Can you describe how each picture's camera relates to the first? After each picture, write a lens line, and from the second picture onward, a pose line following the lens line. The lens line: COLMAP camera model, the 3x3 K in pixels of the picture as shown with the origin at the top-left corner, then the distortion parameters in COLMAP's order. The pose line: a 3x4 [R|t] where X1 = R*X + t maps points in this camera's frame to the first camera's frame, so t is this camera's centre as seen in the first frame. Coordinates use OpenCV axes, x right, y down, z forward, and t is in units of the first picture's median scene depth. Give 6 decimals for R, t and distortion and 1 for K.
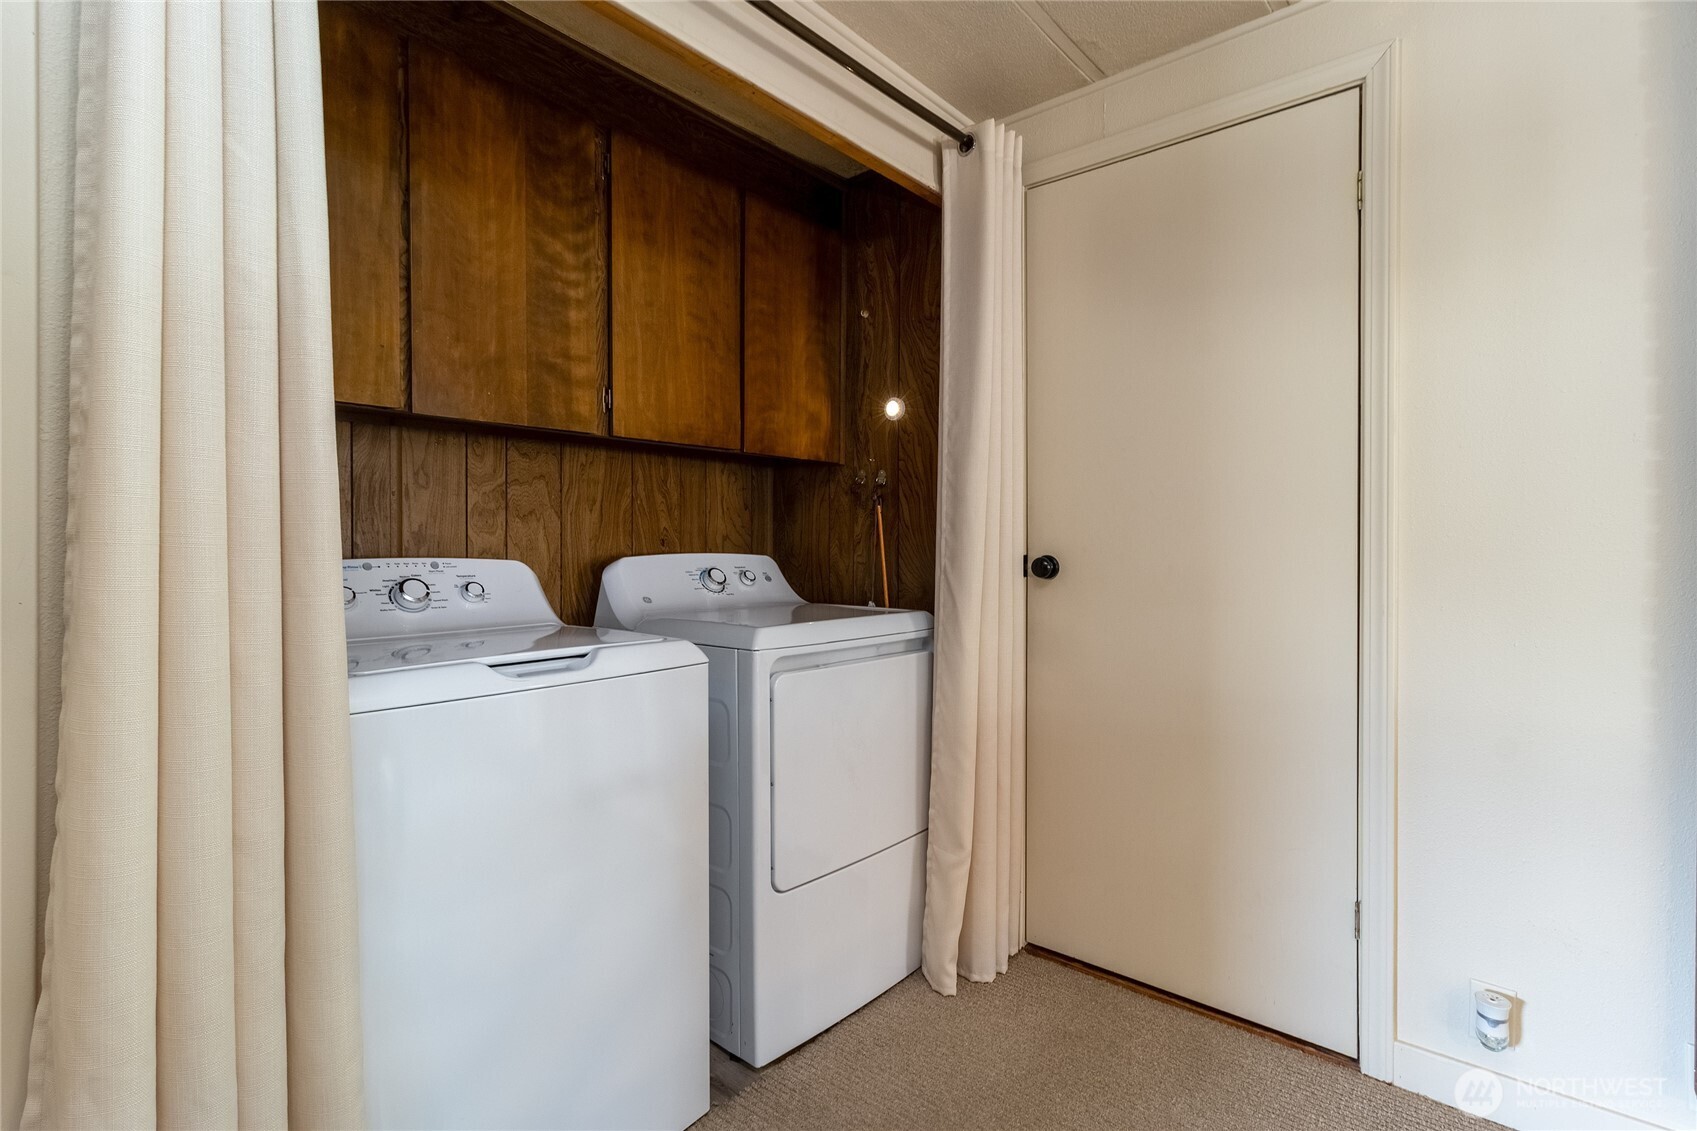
lens RADIAL K [[812.6, 0, 853.3], [0, 812.6, 553.9], [0, 0, 1]] dist [-0.003667, -0.000280]
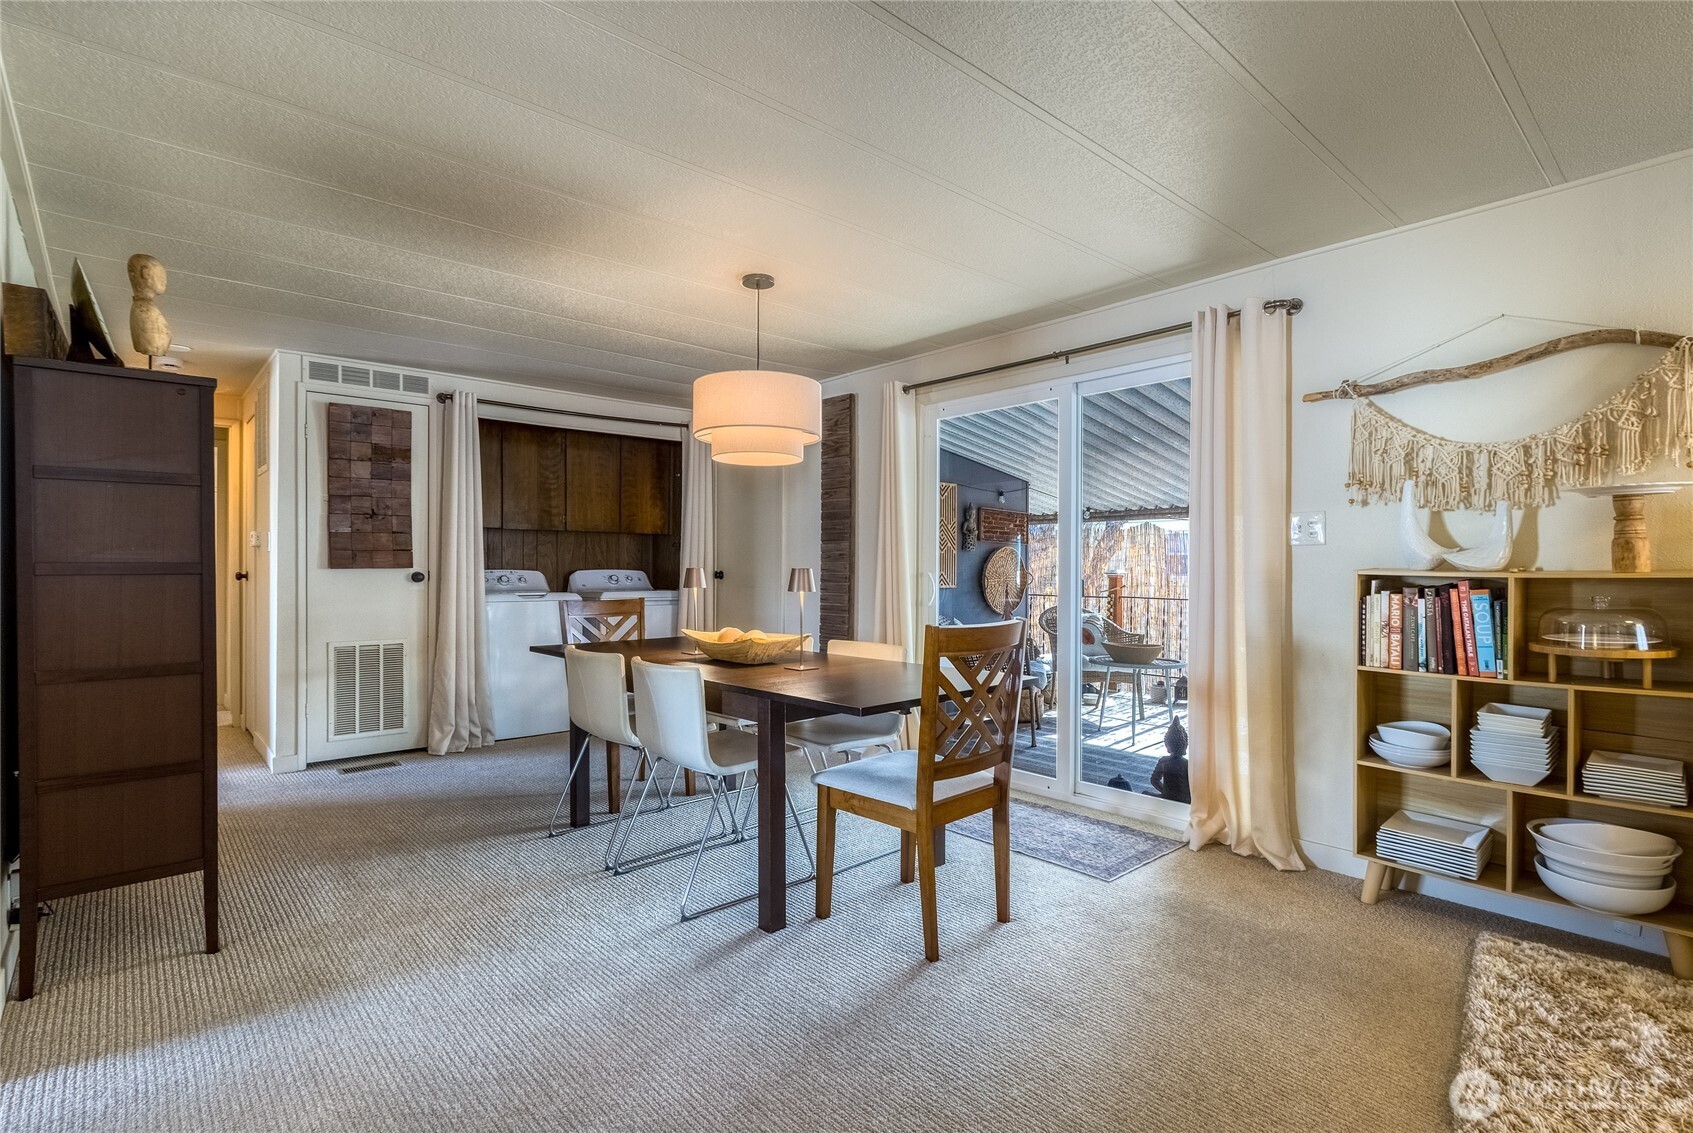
lens RADIAL K [[810.7, 0, 843.7], [0, 810.7, 572.3], [0, 0, 1]] dist [-0.003667, -0.000280]
pose [[0.989495, 0.005922, -0.144449, 1.095152], [-0.007498, 0.999918, -0.010366, 0.034559], [0.144375, 0.011340, 0.989458, -1.737697]]
